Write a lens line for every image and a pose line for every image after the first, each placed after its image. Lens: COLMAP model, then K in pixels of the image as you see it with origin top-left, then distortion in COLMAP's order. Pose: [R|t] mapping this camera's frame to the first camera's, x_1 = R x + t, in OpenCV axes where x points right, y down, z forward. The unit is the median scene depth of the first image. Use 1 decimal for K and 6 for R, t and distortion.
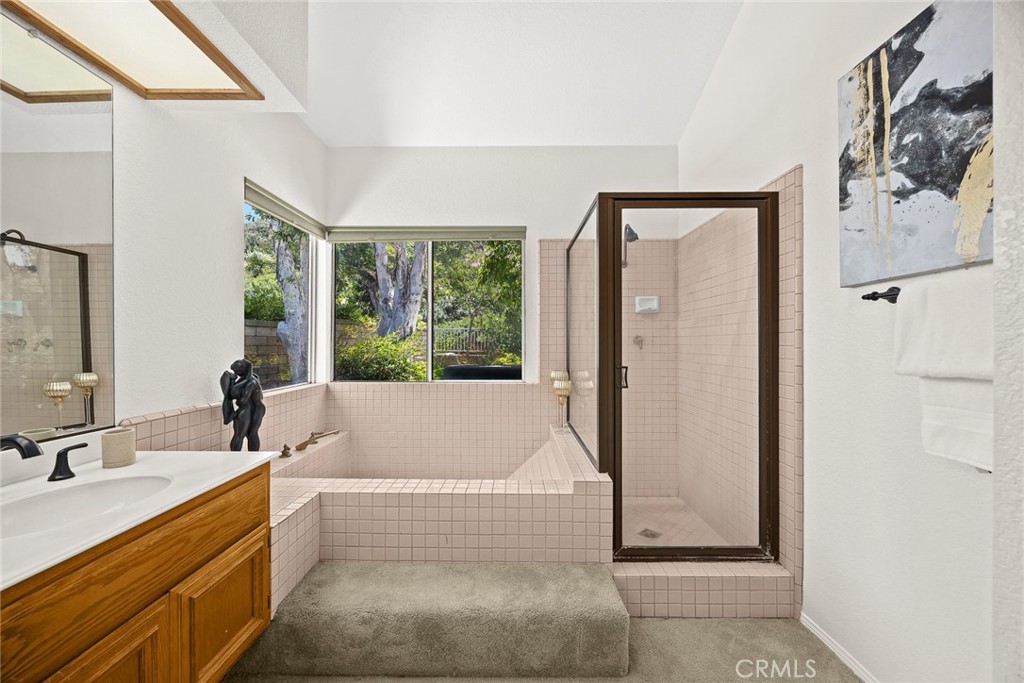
lens RADIAL K [[389.9, 0, 512.5], [0, 389.9, 344.1], [0, 0, 1]] dist [-0.002999, -0.000161]
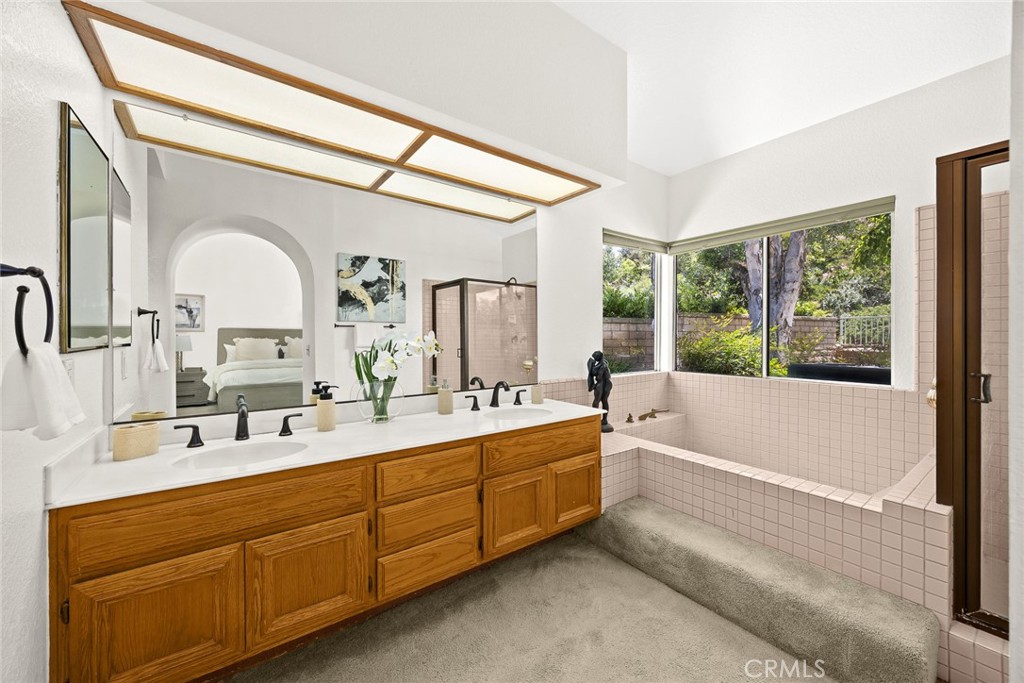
lens RADIAL K [[396.1, 0, 512.0], [0, 396.1, 341.5], [0, 0, 1]] dist [-0.000079, 0.000038]
pose [[0.594569, 0.010178, -0.803980, 0.360326], [0.001963, 0.999899, 0.014110, -0.020009], [0.804042, -0.009967, 0.594489, -0.202147]]
